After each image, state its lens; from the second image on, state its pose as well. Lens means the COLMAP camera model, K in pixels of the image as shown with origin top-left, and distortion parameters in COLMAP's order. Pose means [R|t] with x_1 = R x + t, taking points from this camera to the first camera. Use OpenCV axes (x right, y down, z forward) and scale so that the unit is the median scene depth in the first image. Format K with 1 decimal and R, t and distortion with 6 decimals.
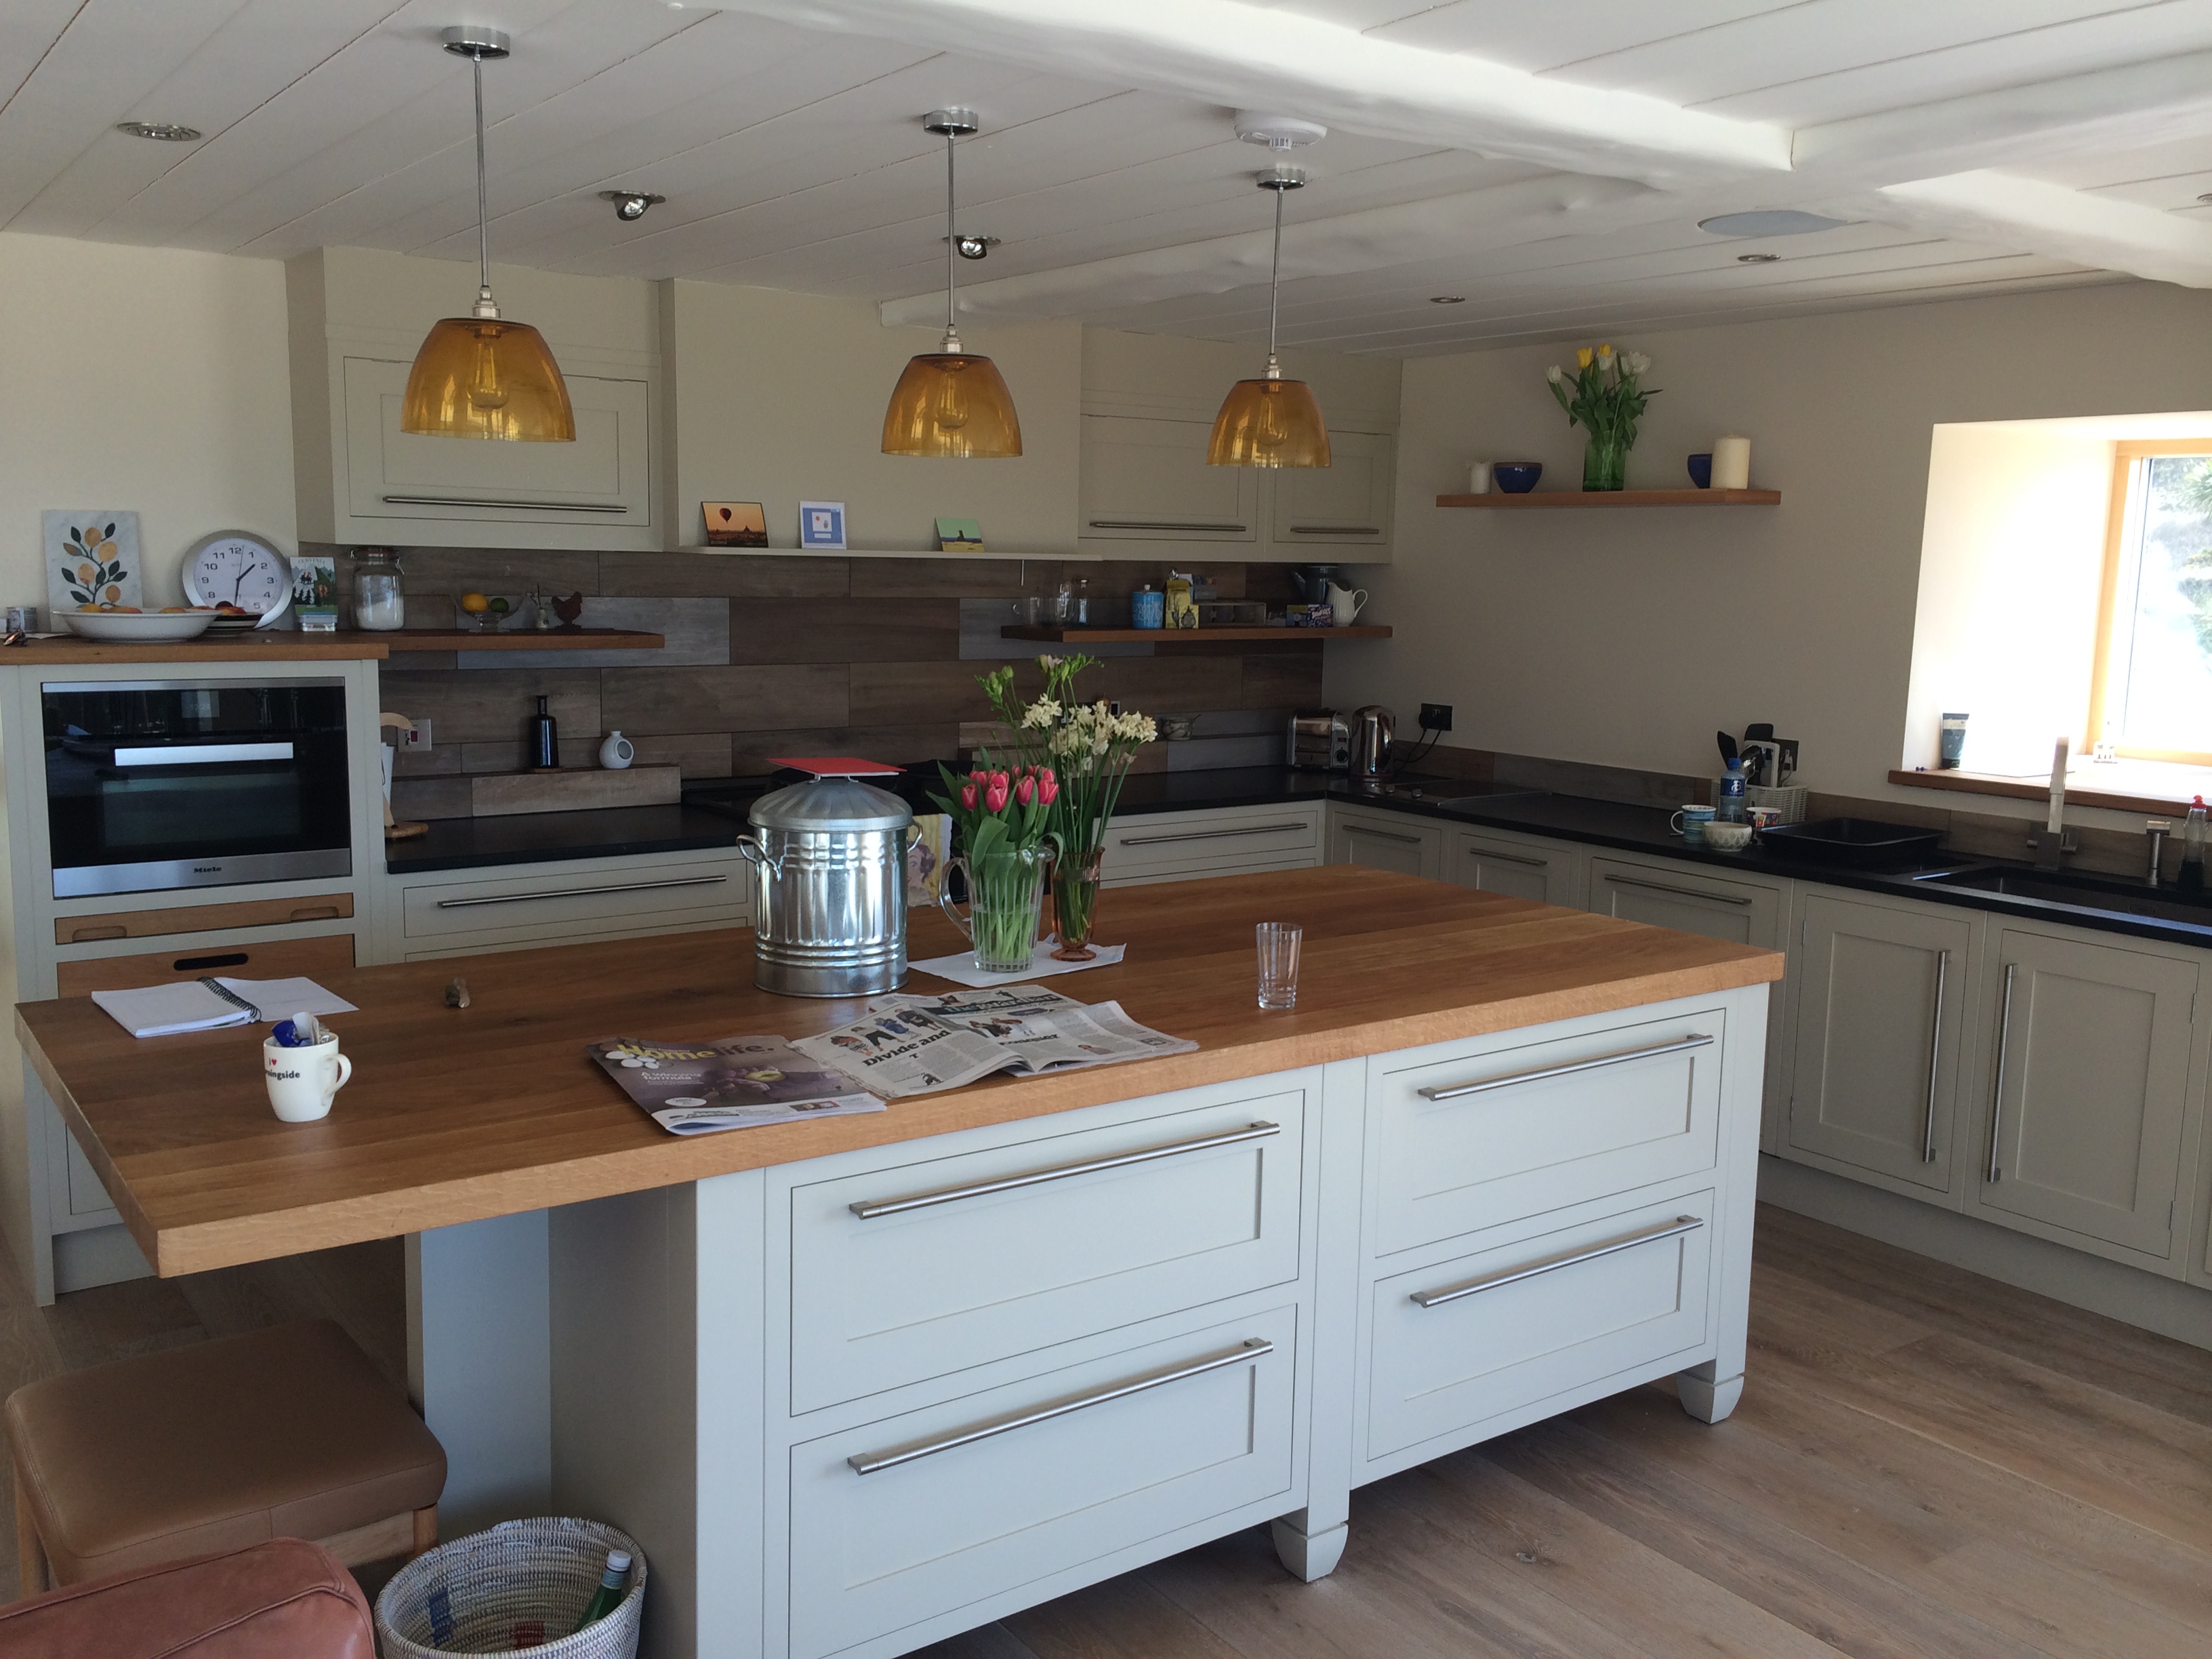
lens RADIAL K [[1881.6, 0, 1106.0], [0, 1881.6, 829.5], [0, 0, 1]] dist [0.050317, -0.018565]
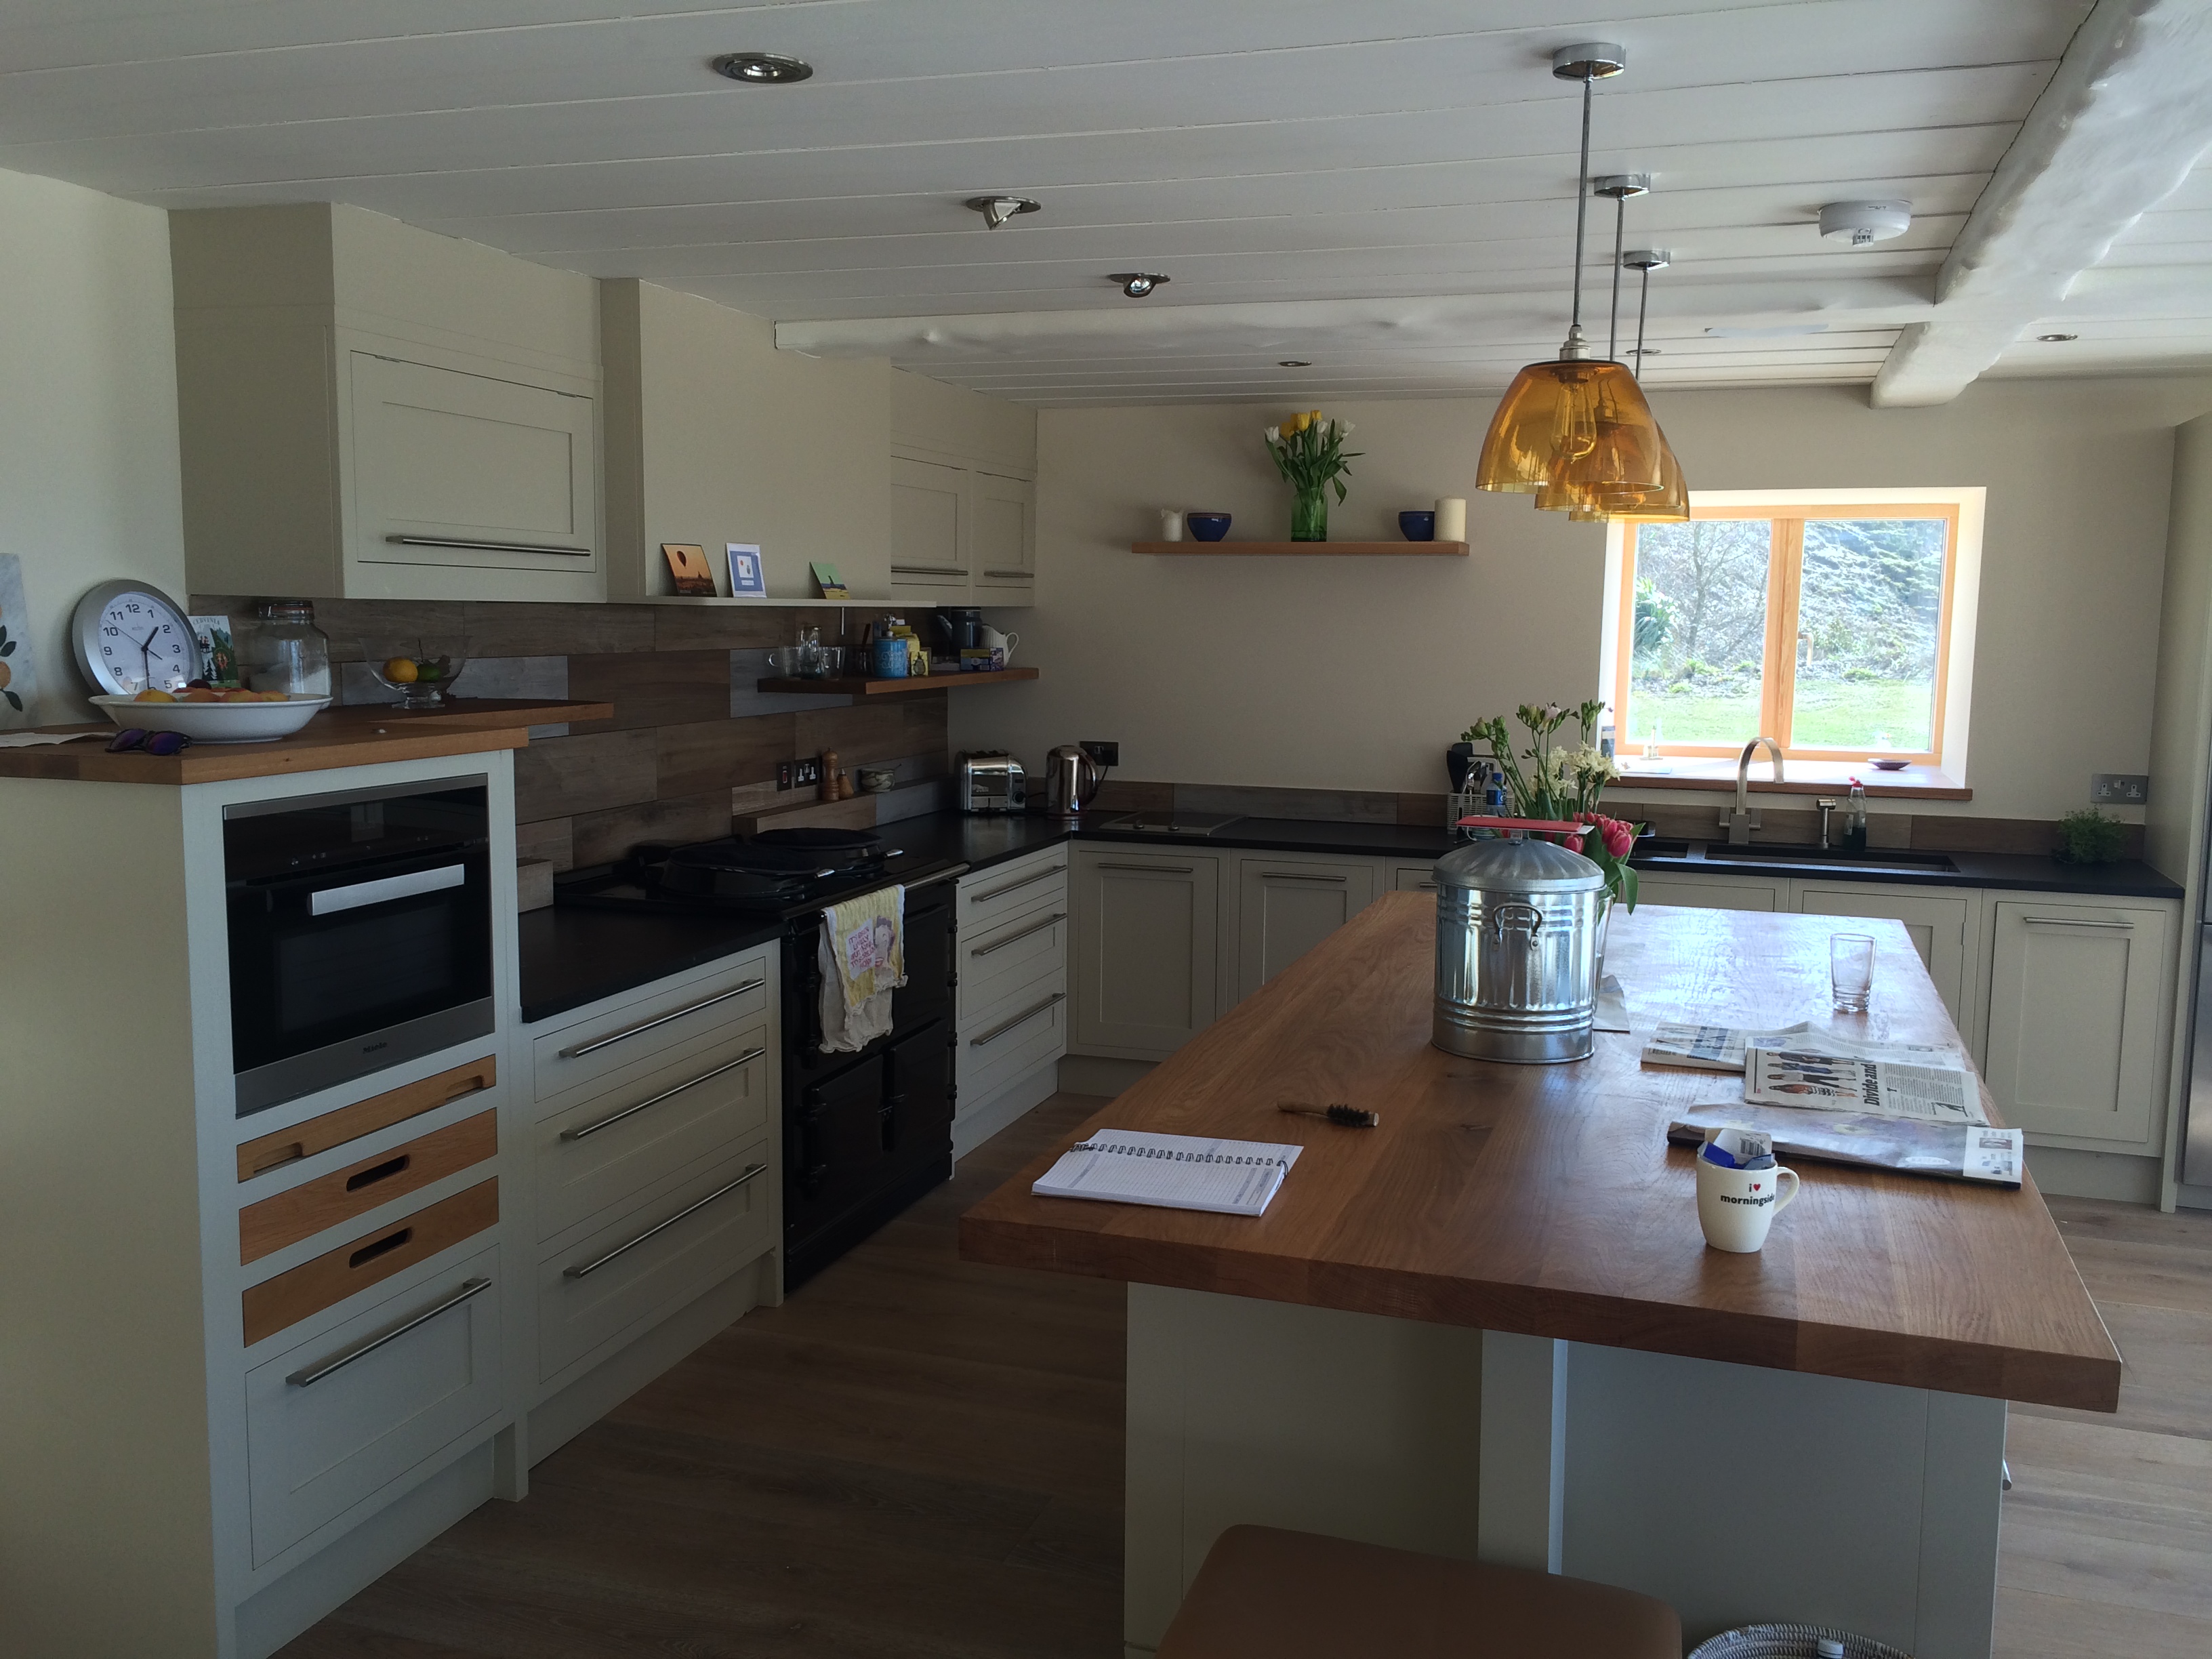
lens RADIAL K [[1860.6, 0, 1106.0], [0, 1860.6, 829.5], [0, 0, 1]] dist [0.050781, -0.046346]
pose [[0.814140, -0.077996, 0.575406, -0.519914], [0.087303, 0.996115, 0.011499, -0.036667], [-0.574068, 0.040873, 0.817787, 0.198265]]
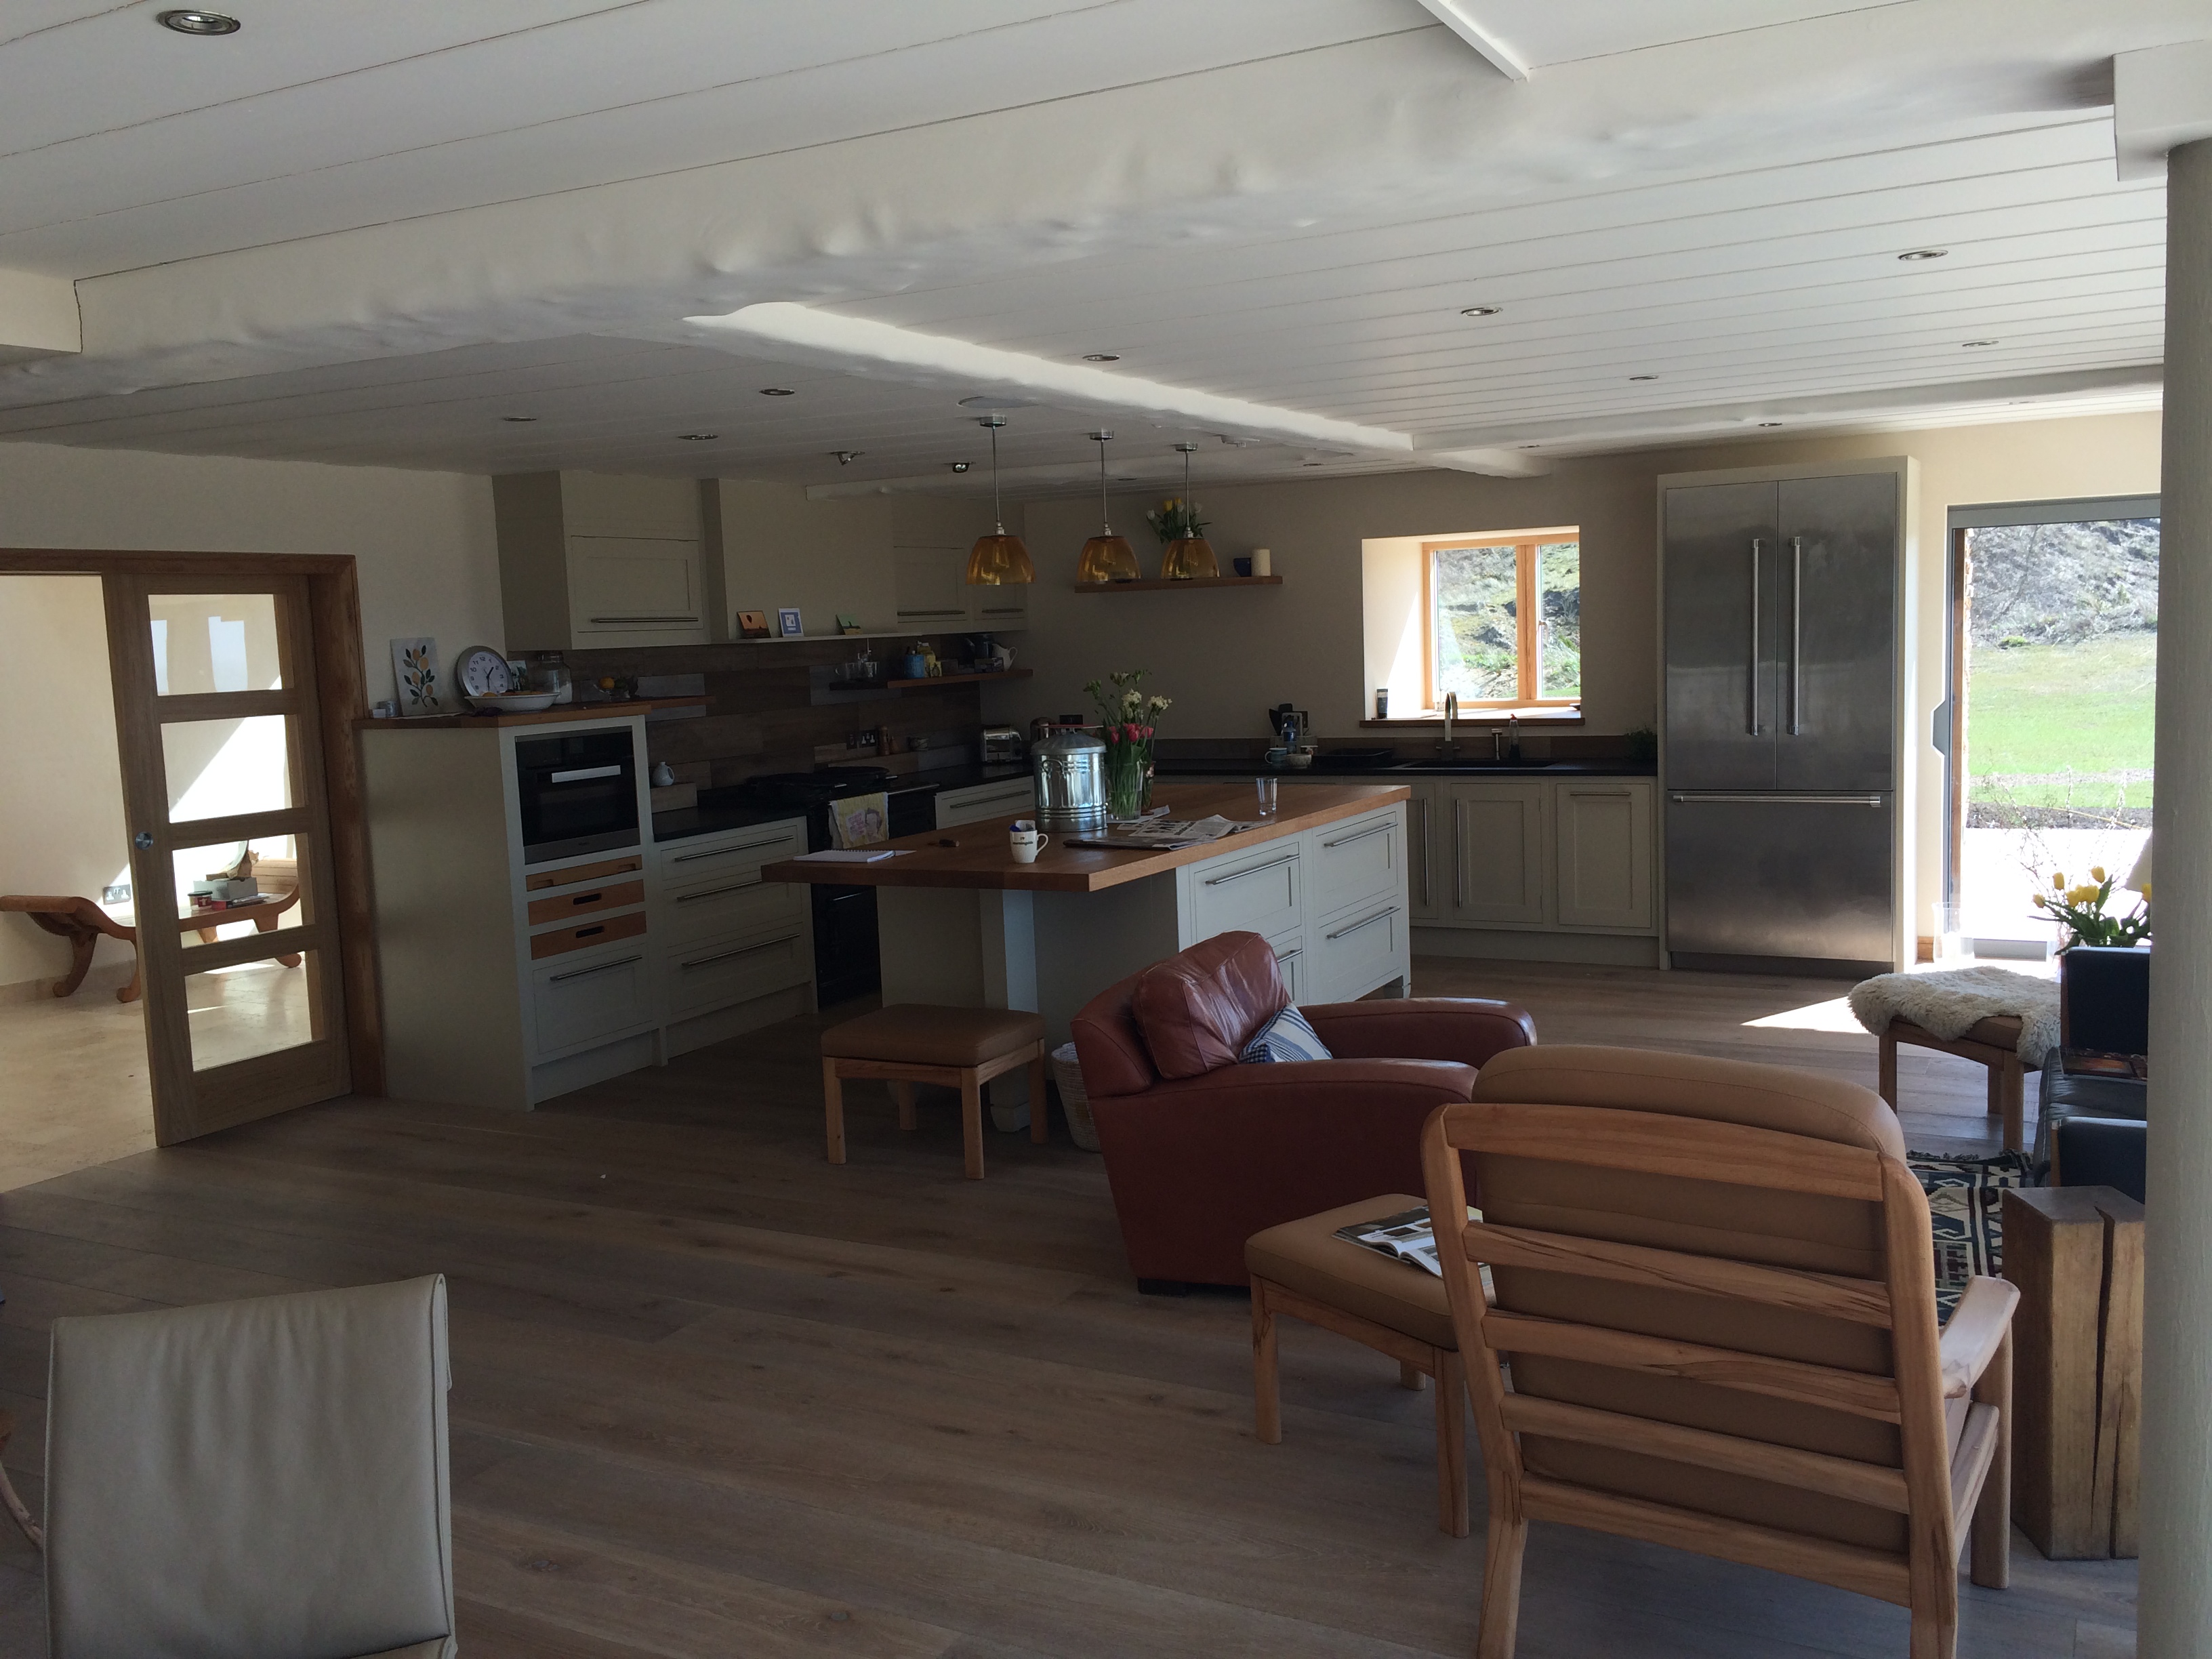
lens RADIAL K [[1860.6, 0, 1106.0], [0, 1860.6, 829.5], [0, 0, 1]] dist [0.050781, -0.046346]
pose [[0.897280, -0.103208, 0.429228, -0.611232], [0.120183, 0.992672, -0.012548, 0.067971], [-0.424788, 0.062845, 0.903109, -0.551610]]
